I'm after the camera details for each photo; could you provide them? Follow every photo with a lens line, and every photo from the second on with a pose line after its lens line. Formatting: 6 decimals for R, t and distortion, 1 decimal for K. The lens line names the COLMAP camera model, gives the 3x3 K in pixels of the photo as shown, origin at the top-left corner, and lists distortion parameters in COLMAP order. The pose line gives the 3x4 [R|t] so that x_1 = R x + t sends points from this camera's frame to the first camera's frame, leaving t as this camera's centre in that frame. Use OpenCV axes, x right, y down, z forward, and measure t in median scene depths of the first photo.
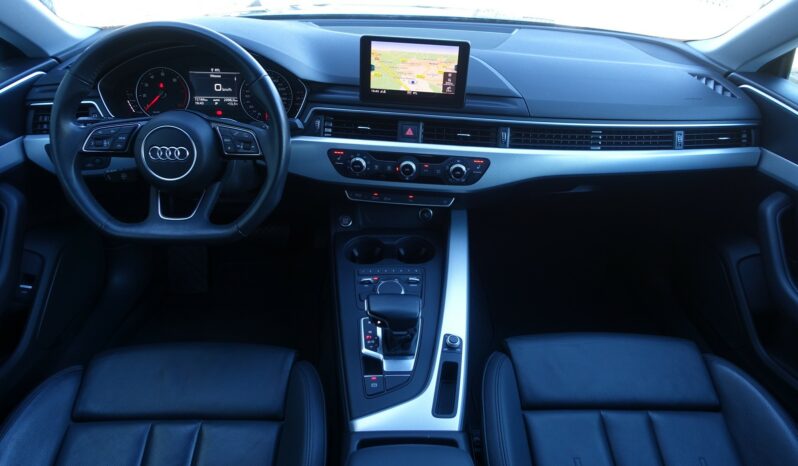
lens RADIAL K [[543.7, 0, 399.0], [0, 543.7, 233.0], [0, 0, 1]] dist [-0.008538, 0.002376]
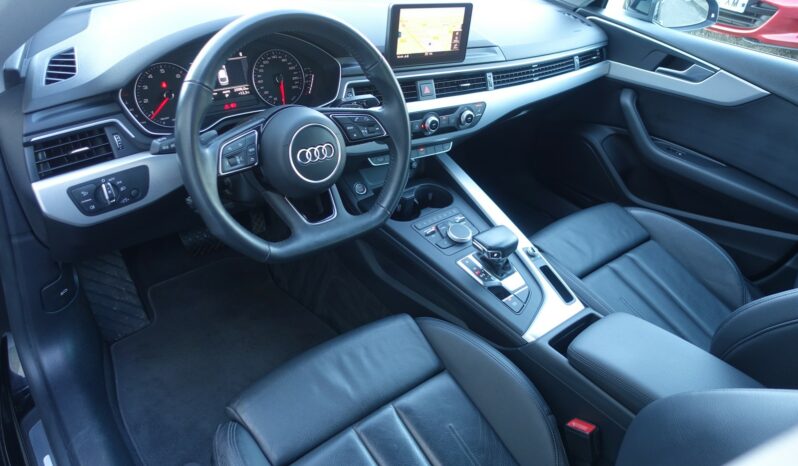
lens RADIAL K [[543.7, 0, 399.0], [0, 543.7, 233.0], [0, 0, 1]] dist [-0.008538, 0.002376]
pose [[0.787870, -0.307465, 0.533597, -0.714479], [0.252106, 0.951550, 0.176053, -0.122424], [-0.561875, -0.004184, 0.827212, 0.129825]]
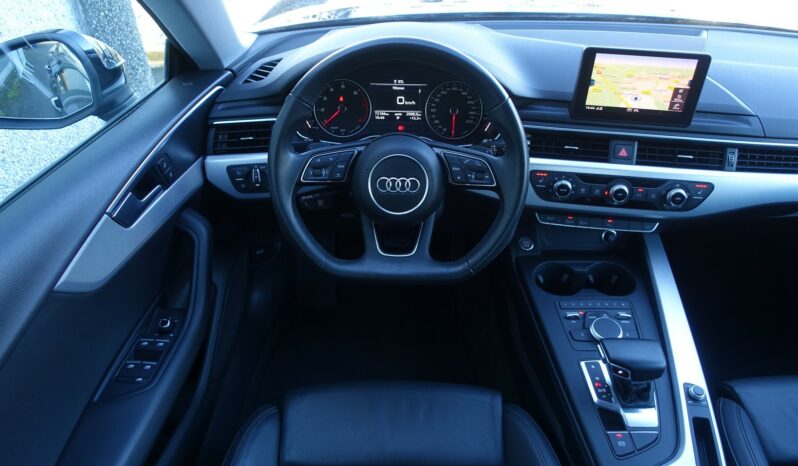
lens RADIAL K [[543.7, 0, 399.0], [0, 543.7, 233.0], [0, 0, 1]] dist [-0.008538, 0.002376]
pose [[0.999375, 0.007924, -0.034449, -0.329474], [-0.006779, 0.999425, 0.033225, -0.081906], [0.034693, -0.032971, 0.998854, 0.083621]]
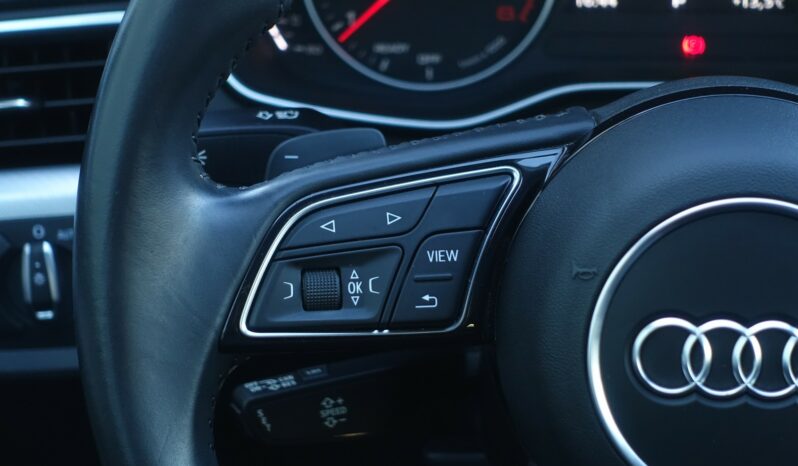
lens RADIAL K [[1798.3, 0, 399.0], [0, 1798.3, 233.0], [0, 0, 1]] dist [-0.059497, -0.212453]
pose [[0.992132, 0.001224, -0.125187, -0.389087], [-0.006068, 0.999247, -0.038322, -0.137761], [0.125046, 0.038780, 0.991393, 0.359541]]
